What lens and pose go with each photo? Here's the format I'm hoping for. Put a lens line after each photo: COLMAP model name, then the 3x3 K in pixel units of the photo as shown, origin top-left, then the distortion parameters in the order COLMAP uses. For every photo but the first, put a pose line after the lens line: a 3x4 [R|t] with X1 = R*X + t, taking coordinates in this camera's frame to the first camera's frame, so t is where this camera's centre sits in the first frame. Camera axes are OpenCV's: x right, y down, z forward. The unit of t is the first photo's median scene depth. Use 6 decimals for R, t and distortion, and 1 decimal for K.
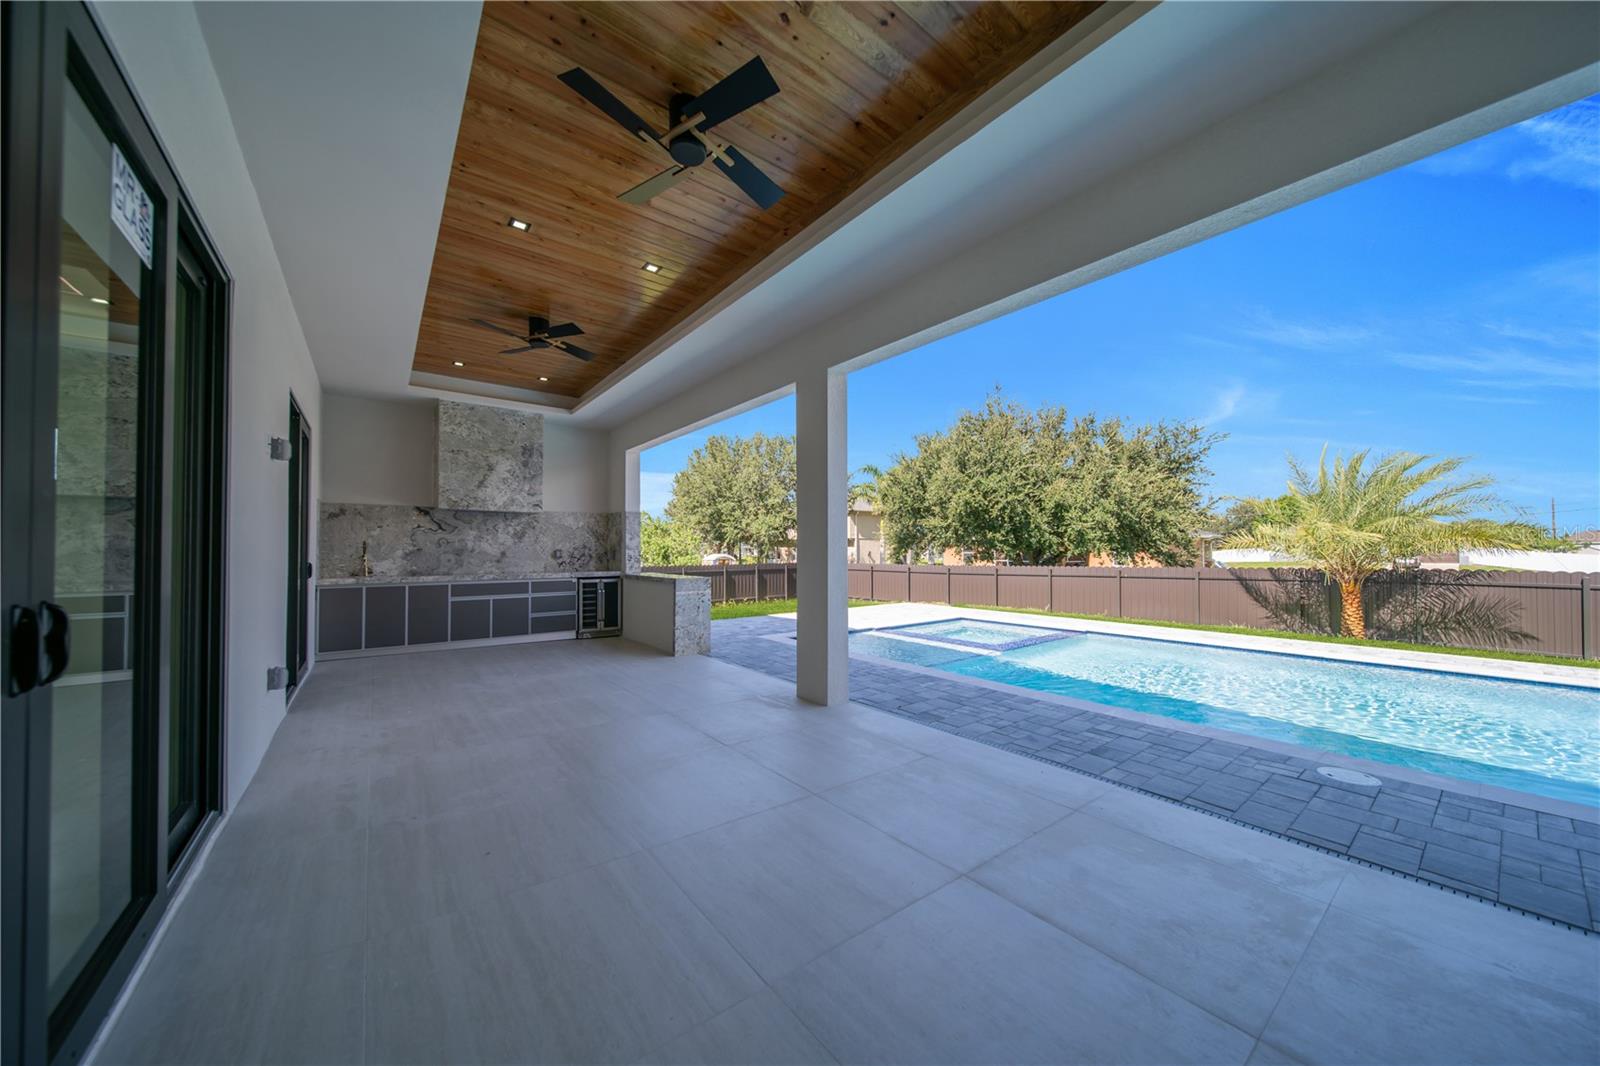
lens RADIAL K [[552.7, 0, 801.1], [0, 552.7, 548.3], [0, 0, 1]] dist [0.020894, 0.000013]
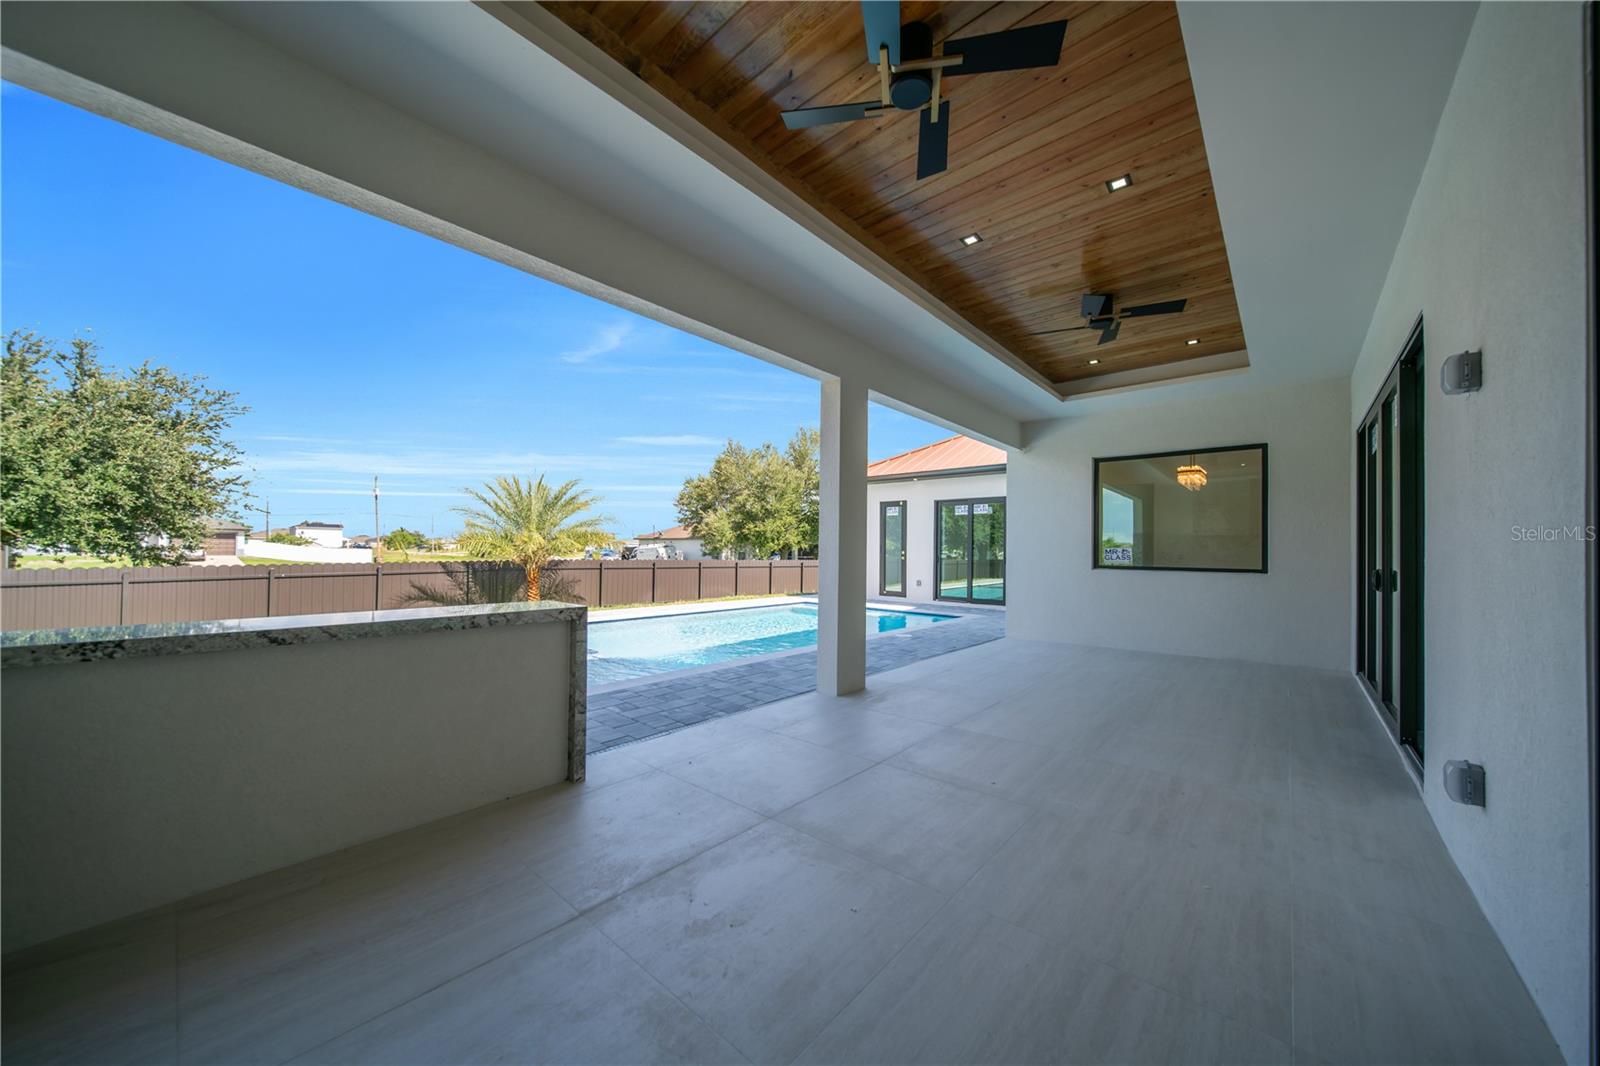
lens RADIAL K [[552.7, 0, 801.1], [0, 552.7, 548.3], [0, 0, 1]] dist [0.020894, 0.000013]
pose [[-0.188044, 0.004929, 0.982148, -0.997841], [-0.018425, 0.999794, -0.008545, 0.018764], [-0.981988, -0.019703, -0.187914, 1.284242]]
